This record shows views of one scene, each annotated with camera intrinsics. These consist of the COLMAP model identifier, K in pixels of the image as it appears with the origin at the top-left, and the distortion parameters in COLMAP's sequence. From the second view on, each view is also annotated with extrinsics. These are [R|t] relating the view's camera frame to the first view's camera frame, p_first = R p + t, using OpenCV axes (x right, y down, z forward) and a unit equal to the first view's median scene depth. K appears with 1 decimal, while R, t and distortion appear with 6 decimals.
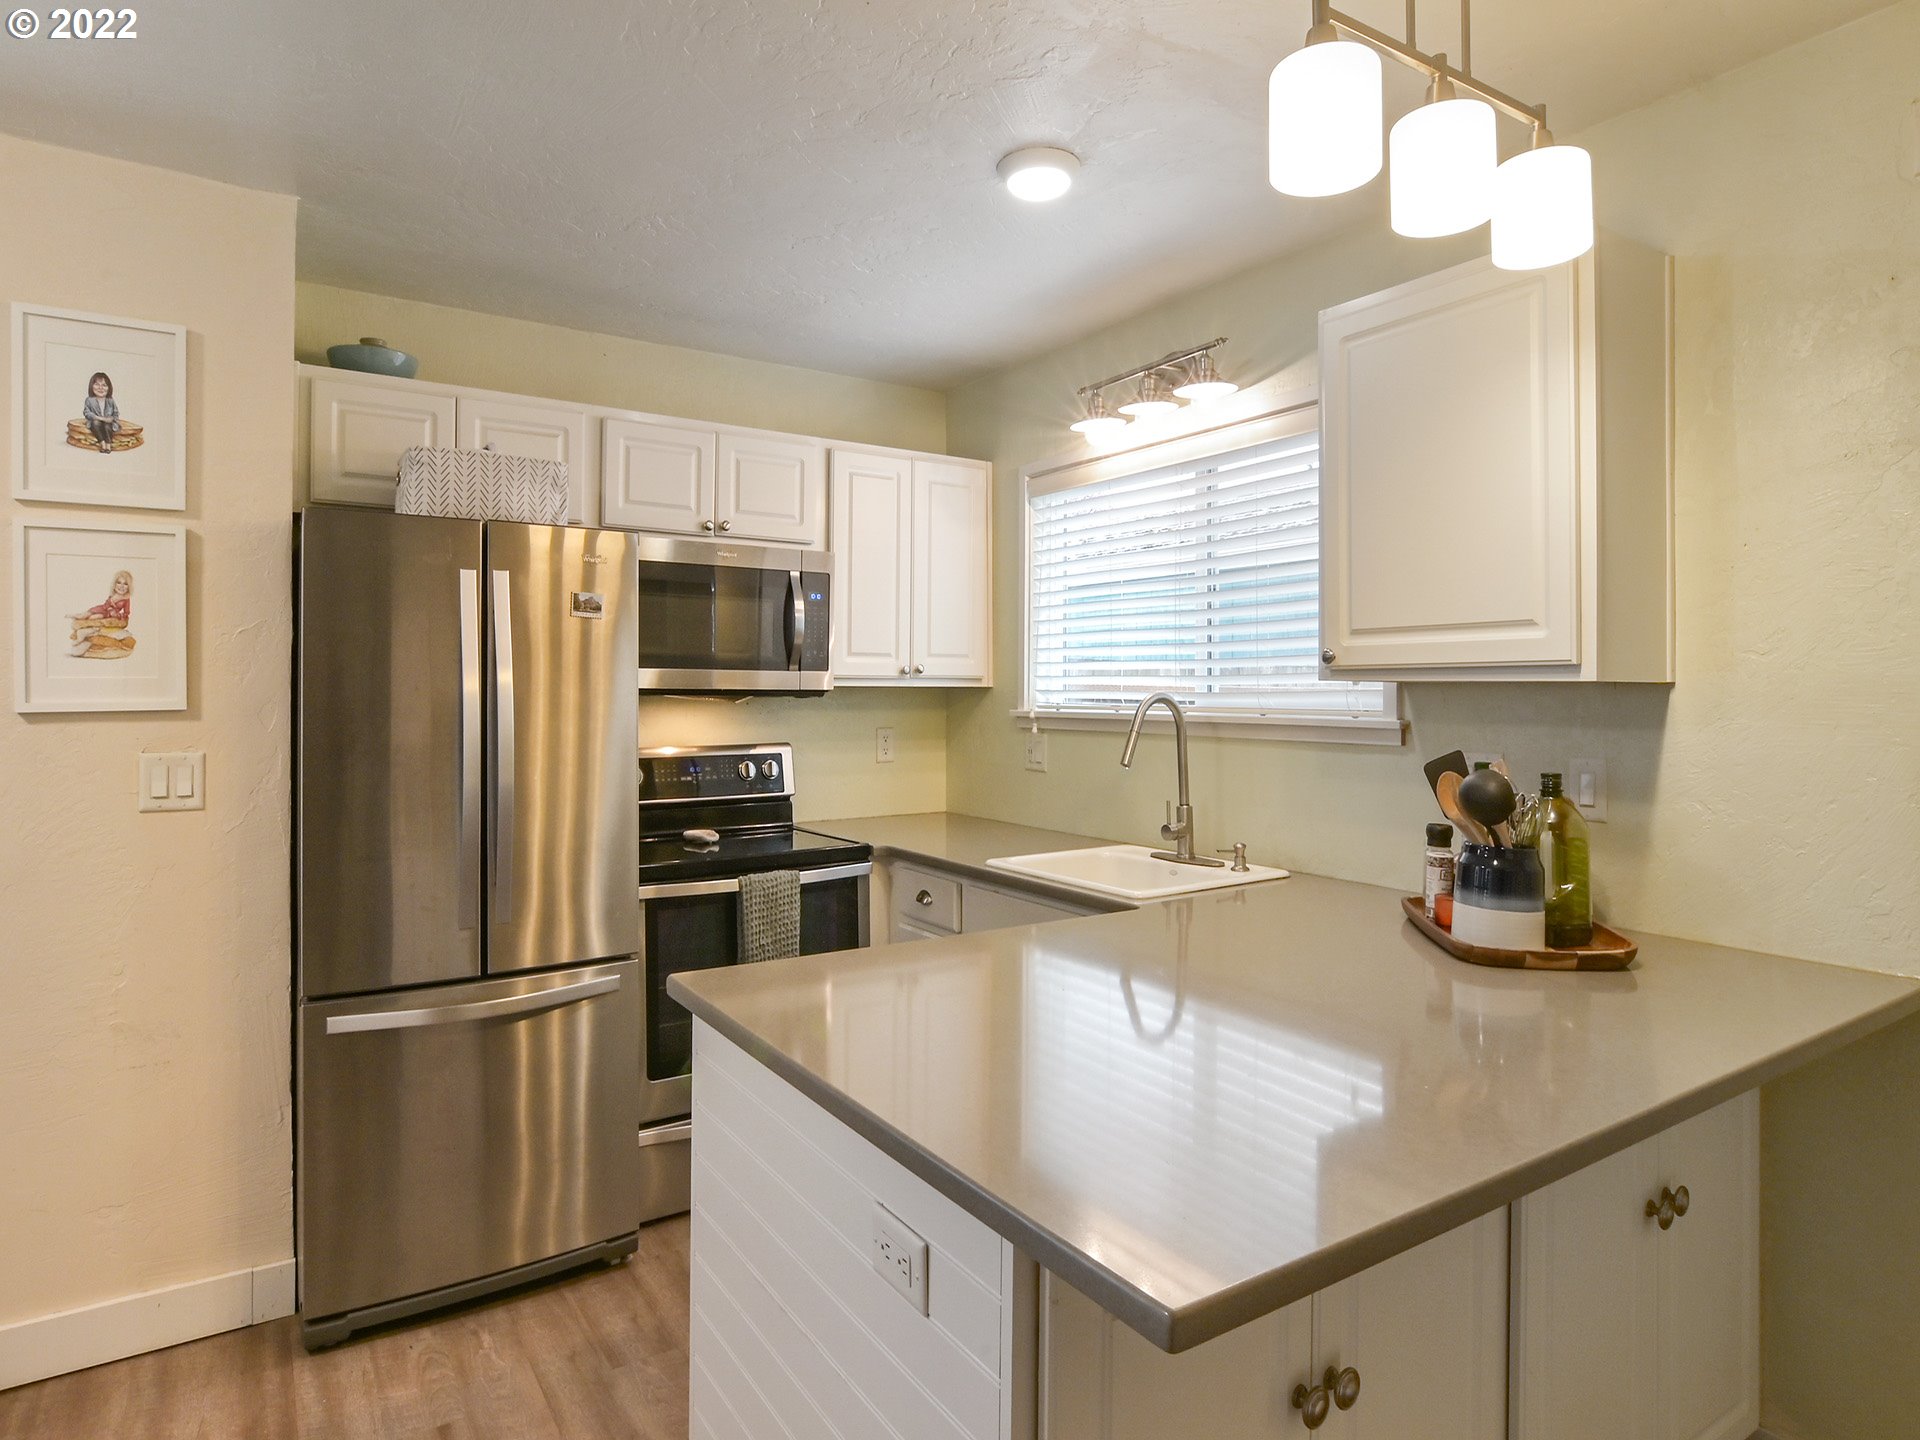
lens RADIAL K [[1089.0, 0, 917.3], [0, 1089.0, 681.1], [0, 0, 1]] dist [-0.028401, 0.013037]
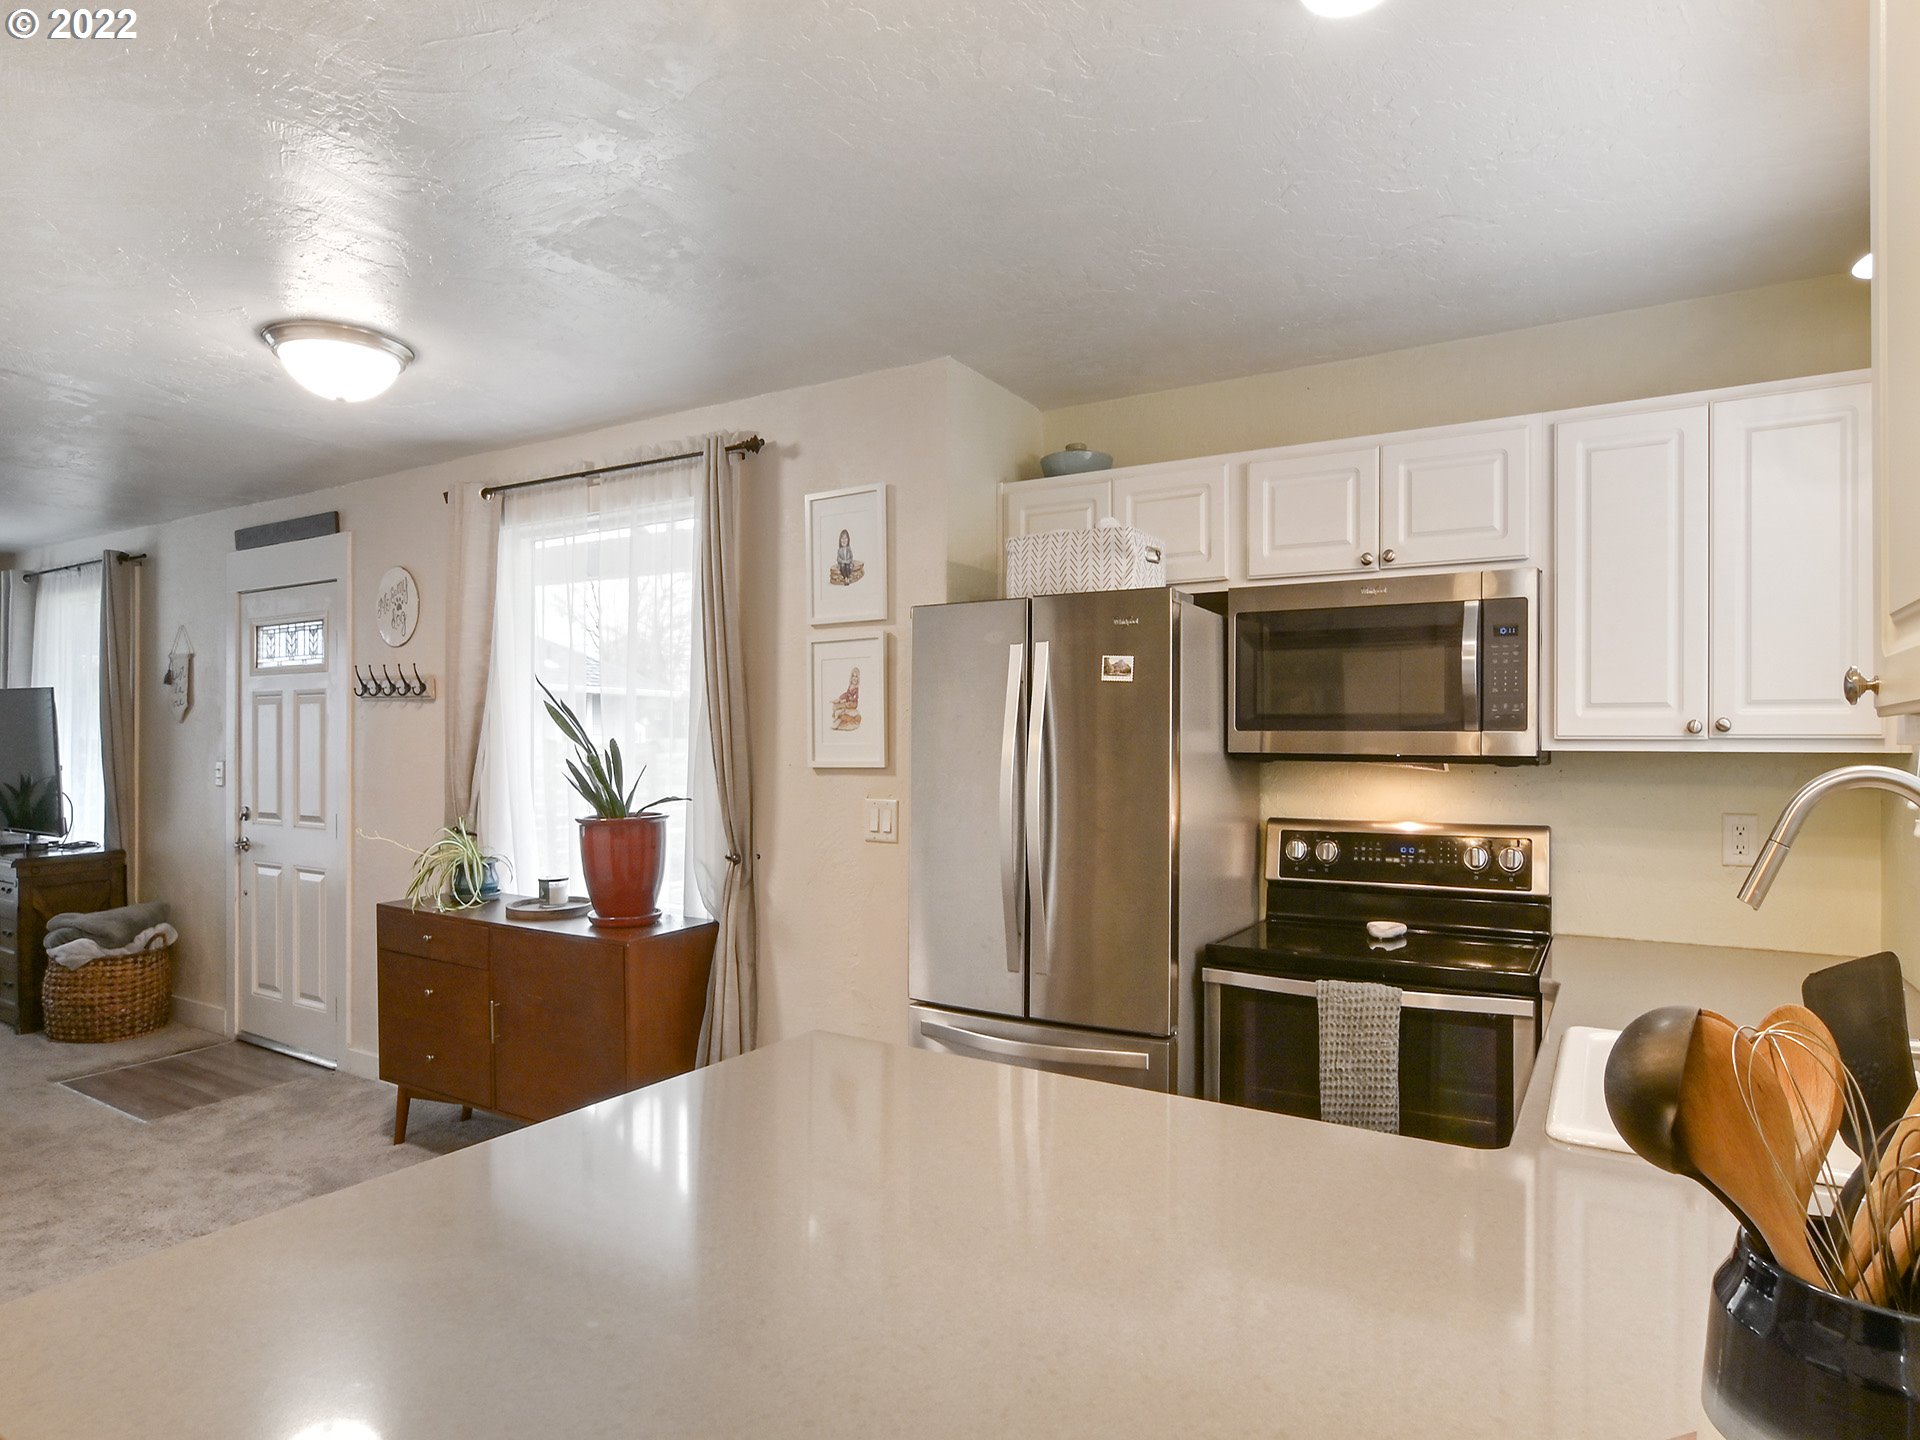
lens RADIAL K [[1089.0, 0, 971.9], [0, 1089.0, 728.2], [0, 0, 1]] dist [-0.028401, 0.013037]
pose [[0.446401, -0.014890, -0.894709, 0.461858], [0.004295, 0.999886, -0.014498, -0.001757], [0.894822, 0.002629, 0.446414, 0.390902]]
